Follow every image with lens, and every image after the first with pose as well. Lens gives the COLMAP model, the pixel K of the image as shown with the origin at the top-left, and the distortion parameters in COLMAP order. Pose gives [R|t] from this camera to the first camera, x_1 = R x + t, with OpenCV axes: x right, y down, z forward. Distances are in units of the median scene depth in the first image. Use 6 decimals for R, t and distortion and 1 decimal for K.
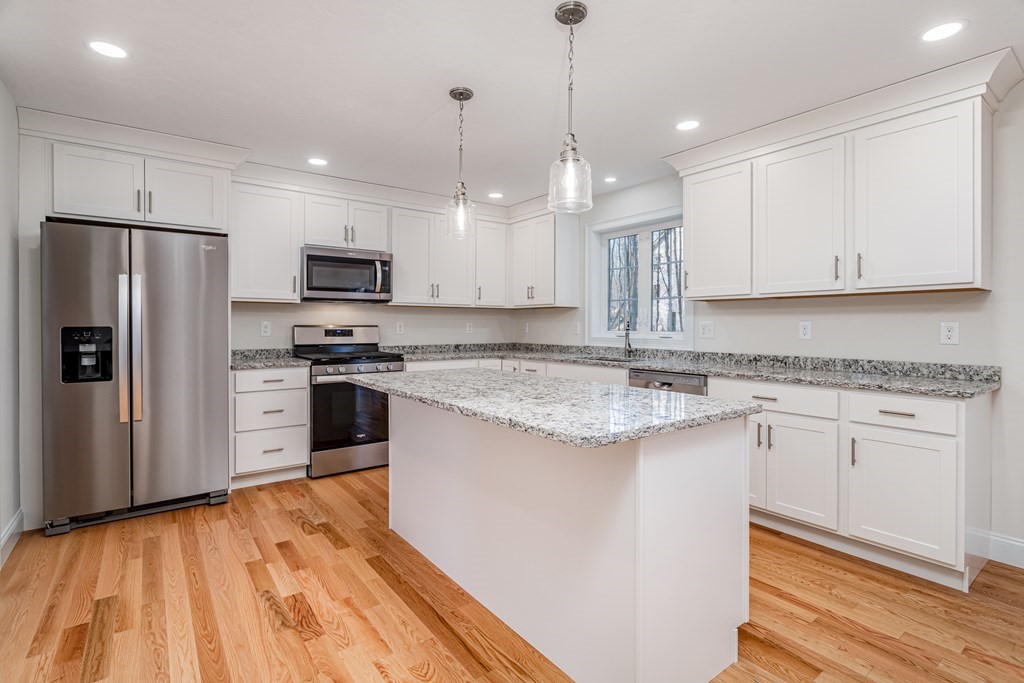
lens RADIAL K [[486.4, 0, 511.0], [0, 486.4, 333.0], [0, 0, 1]] dist [0.004378, -0.003914]
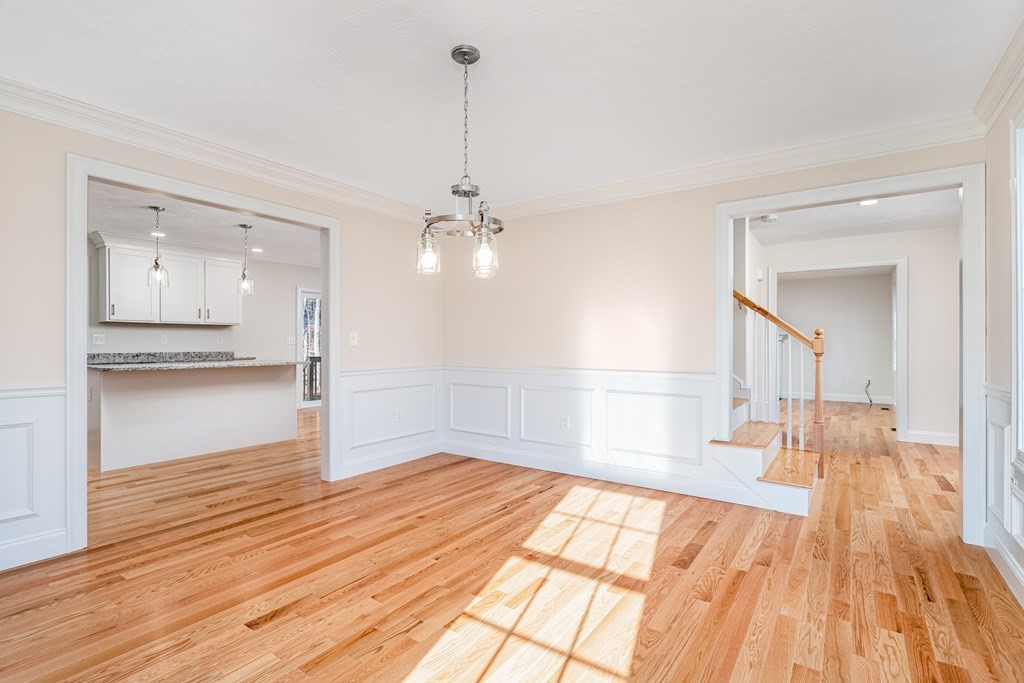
lens RADIAL K [[486.4, 0, 511.0], [0, 486.4, 341.4], [0, 0, 1]] dist [0.004378, -0.003914]
pose [[-0.323379, 0.002567, 0.946266, -1.676390], [0.015545, 0.999876, 0.002600, 0.016999], [-0.946142, 0.015551, -0.323379, 0.241833]]
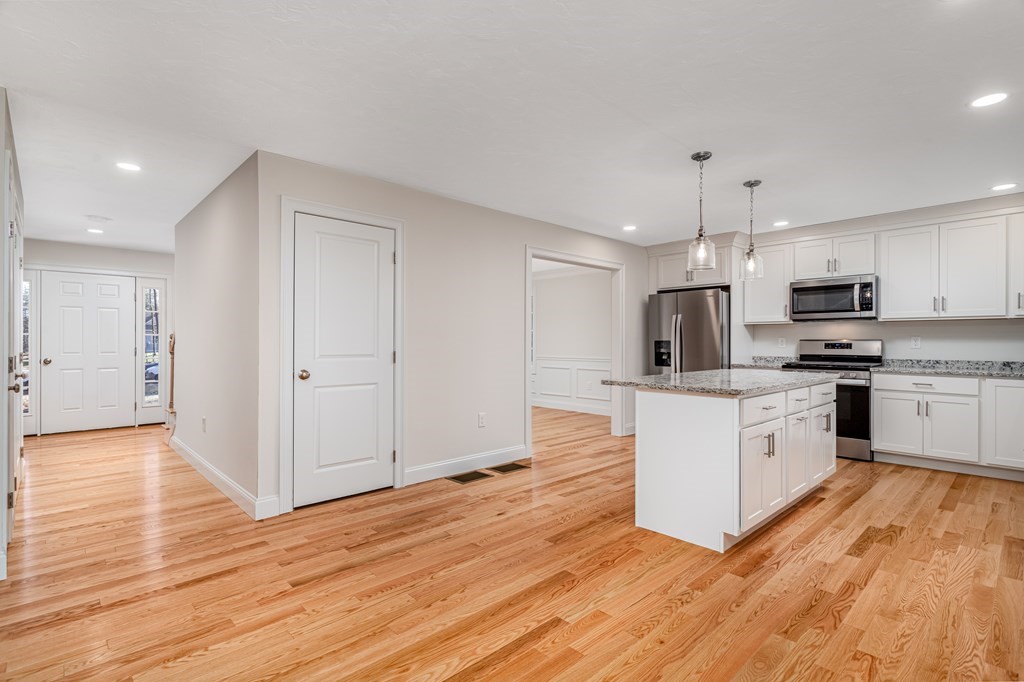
lens RADIAL K [[486.4, 0, 518.5], [0, 486.4, 332.0], [0, 0, 1]] dist [0.004378, -0.003914]
pose [[0.128379, -0.024508, -0.991422, 0.950093], [-0.017952, 0.999473, -0.027032, 0.015179], [0.991563, 0.021268, 0.127871, 0.073818]]
